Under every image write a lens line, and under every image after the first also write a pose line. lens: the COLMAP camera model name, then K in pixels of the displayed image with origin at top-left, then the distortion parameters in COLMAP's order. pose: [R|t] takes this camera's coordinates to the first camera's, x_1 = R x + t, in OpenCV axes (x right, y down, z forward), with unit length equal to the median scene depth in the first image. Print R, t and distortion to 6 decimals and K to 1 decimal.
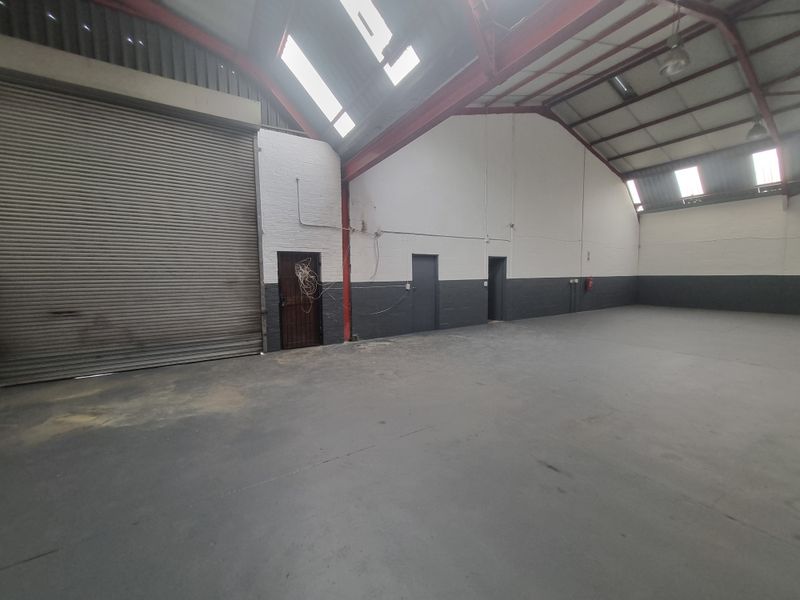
lens RADIAL K [[310.1, 0, 394.1], [0, 310.1, 300.2], [0, 0, 1]] dist [-0.002032, -0.000234]
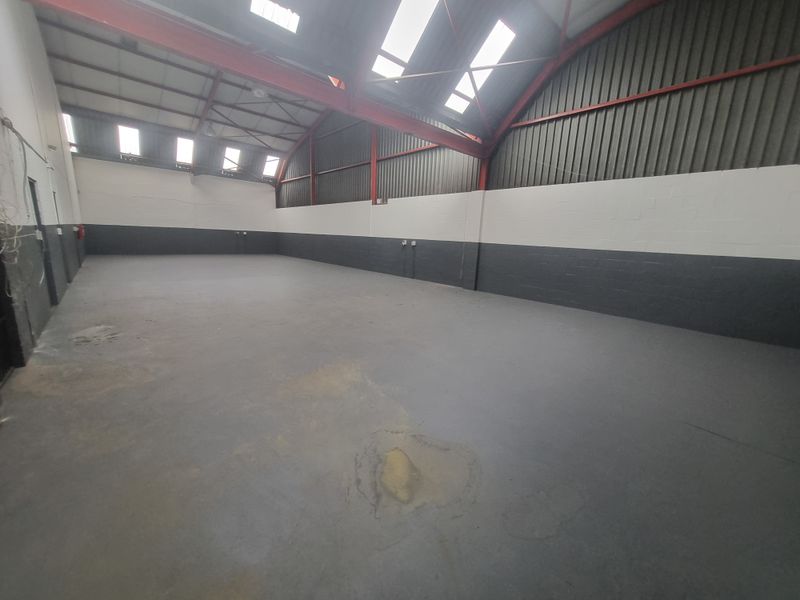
lens RADIAL K [[310.1, 0, 394.1], [0, 310.1, 300.2], [0, 0, 1]] dist [-0.002032, -0.000234]
pose [[-0.186568, -0.197446, 0.962397, -0.430800], [0.041565, 0.977133, 0.208527, -0.010656], [-0.981562, 0.078906, -0.174095, 0.309138]]
